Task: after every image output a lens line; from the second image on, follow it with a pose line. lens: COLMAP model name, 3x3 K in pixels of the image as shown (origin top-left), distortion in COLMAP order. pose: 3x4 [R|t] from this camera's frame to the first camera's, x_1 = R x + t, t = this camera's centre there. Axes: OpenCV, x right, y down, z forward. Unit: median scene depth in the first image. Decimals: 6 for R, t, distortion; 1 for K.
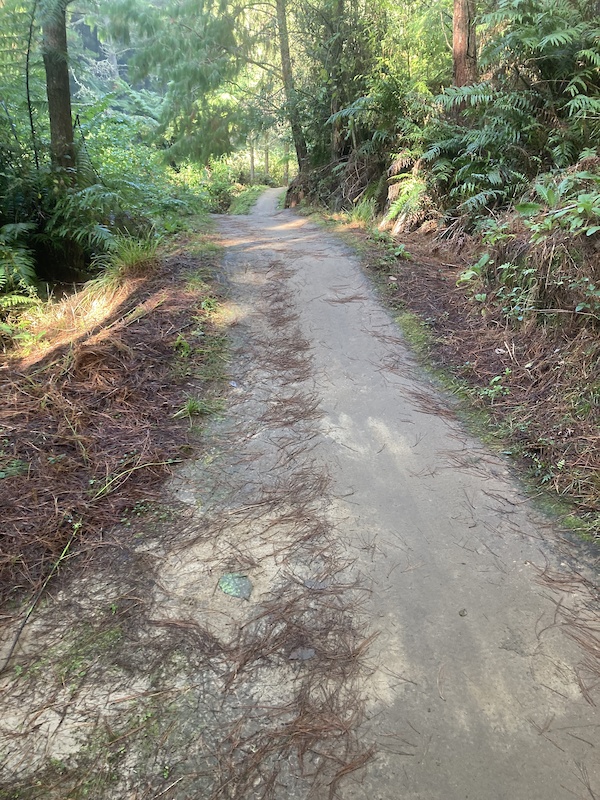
lens RADIAL K [[645.3, 0, 302.6], [0, 645.3, 395.5], [0, 0, 1]] dist [-0.002625, -0.009881]
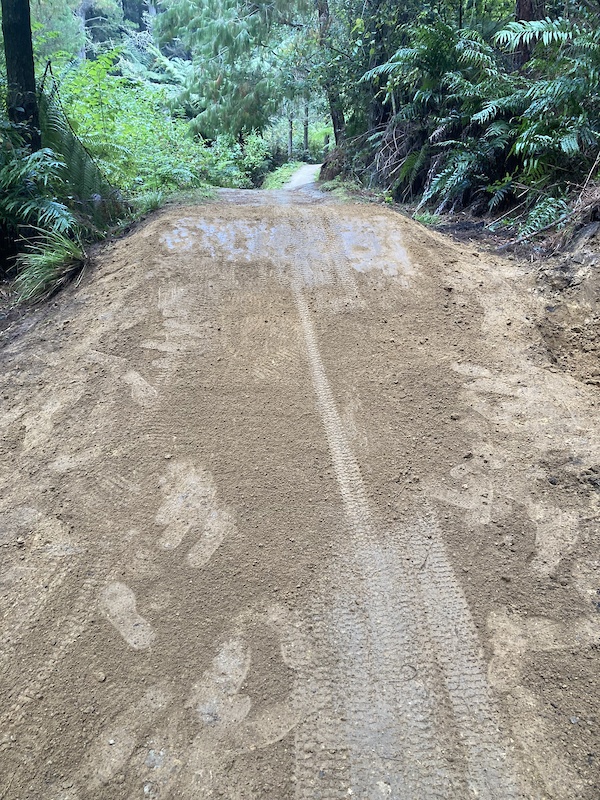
lens RADIAL K [[645.3, 0, 297.2], [0, 645.3, 405.6], [0, 0, 1]] dist [-0.002625, -0.009881]
pose [[0.997652, 0.032010, -0.060539, 0.016368], [-0.029293, 0.998546, 0.045253, -0.026472], [0.061900, -0.043373, 0.997140, 0.108014]]
